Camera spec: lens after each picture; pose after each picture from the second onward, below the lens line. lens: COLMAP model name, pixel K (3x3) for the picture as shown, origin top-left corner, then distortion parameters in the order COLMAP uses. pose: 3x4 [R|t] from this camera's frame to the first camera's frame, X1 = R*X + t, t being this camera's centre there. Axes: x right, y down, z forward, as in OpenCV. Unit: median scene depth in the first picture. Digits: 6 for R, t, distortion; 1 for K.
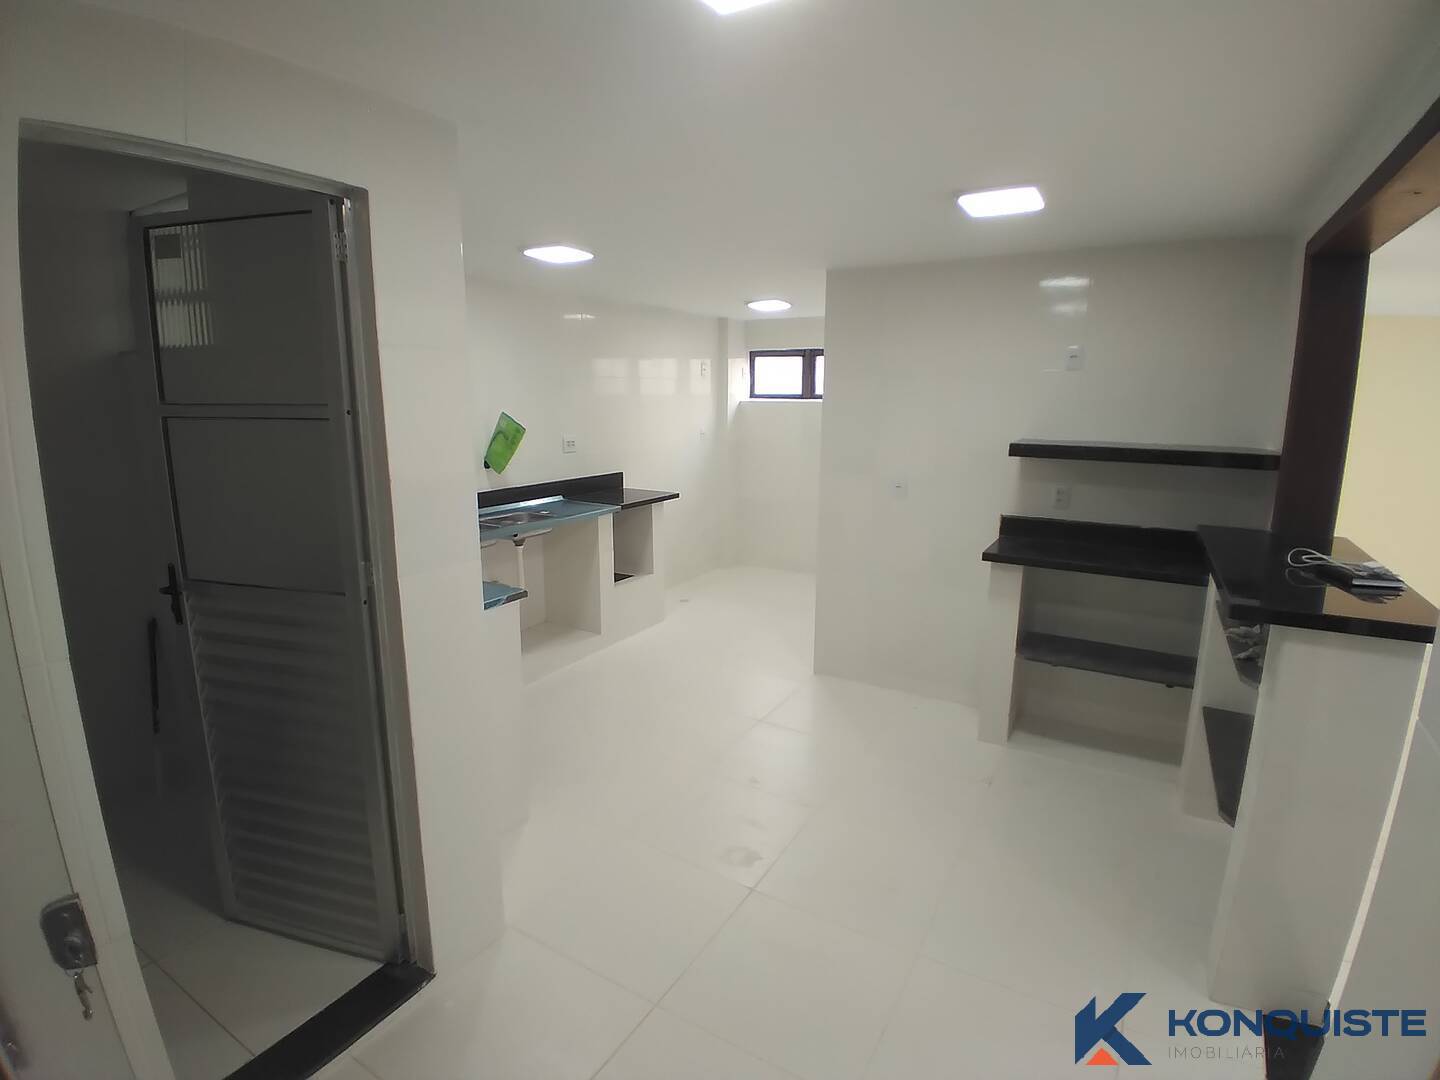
lens RADIAL K [[721.5, 0, 712.9], [0, 721.5, 536.0], [0, 0, 1]] dist [0.024322, -0.056328]
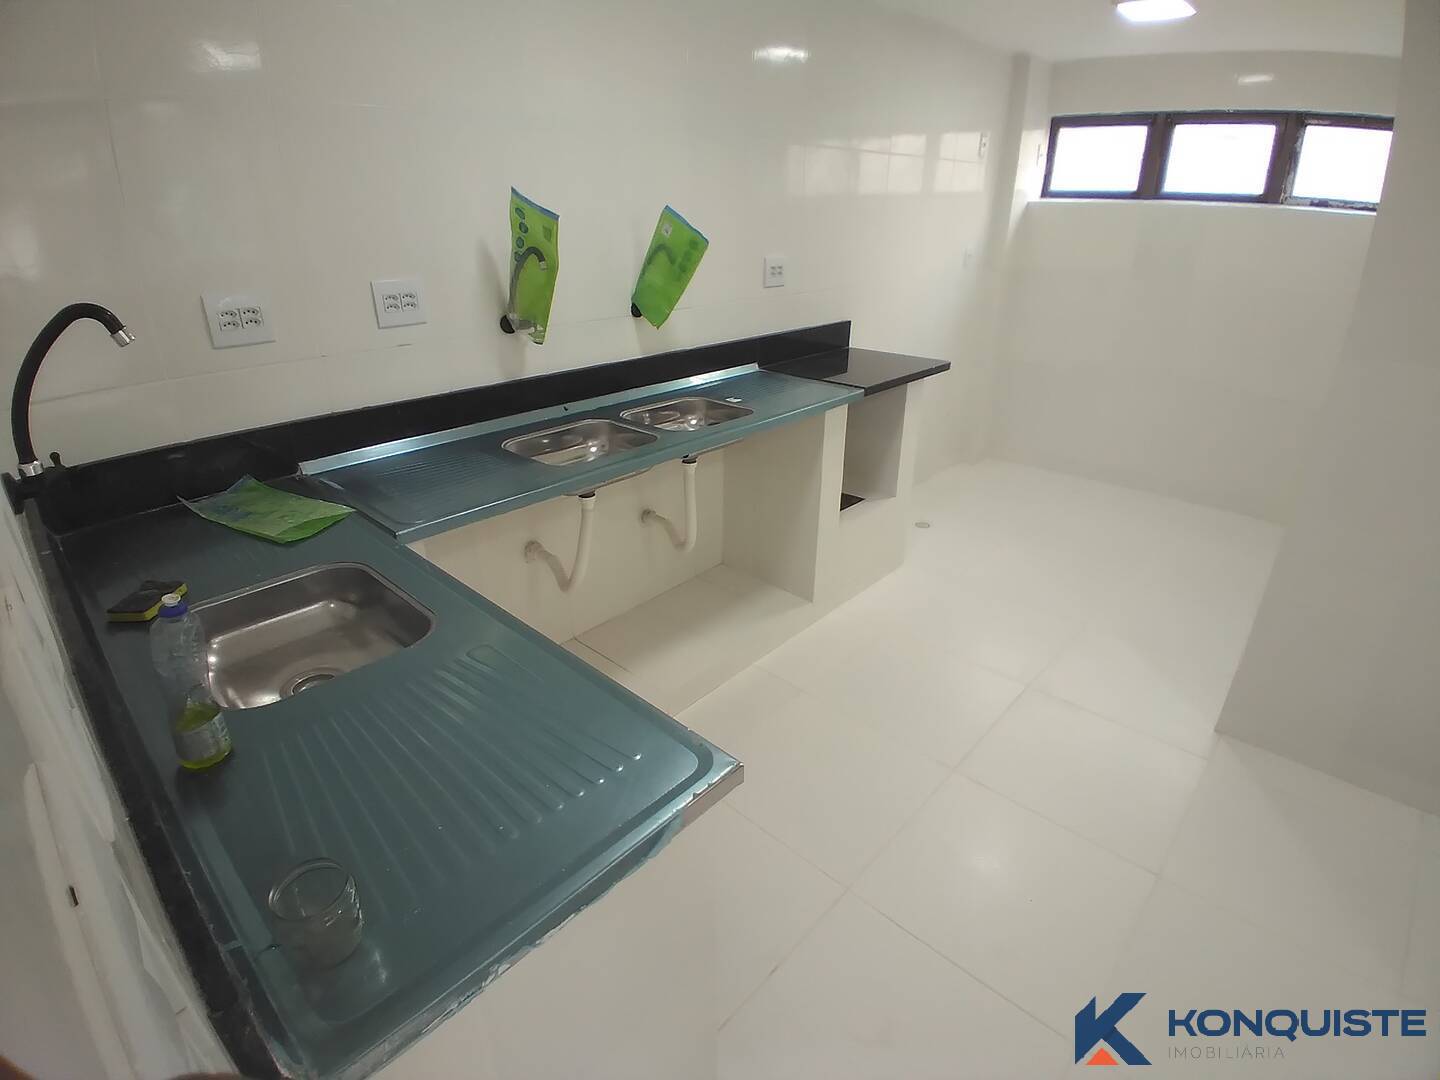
lens RADIAL K [[721.5, 0, 712.9], [0, 721.5, 536.0], [0, 0, 1]] dist [0.024322, -0.056328]
pose [[0.977740, 0.083094, -0.192667, -0.115639], [-0.037902, 0.973081, 0.227327, -0.050037], [0.206370, -0.214964, 0.954569, 0.383634]]
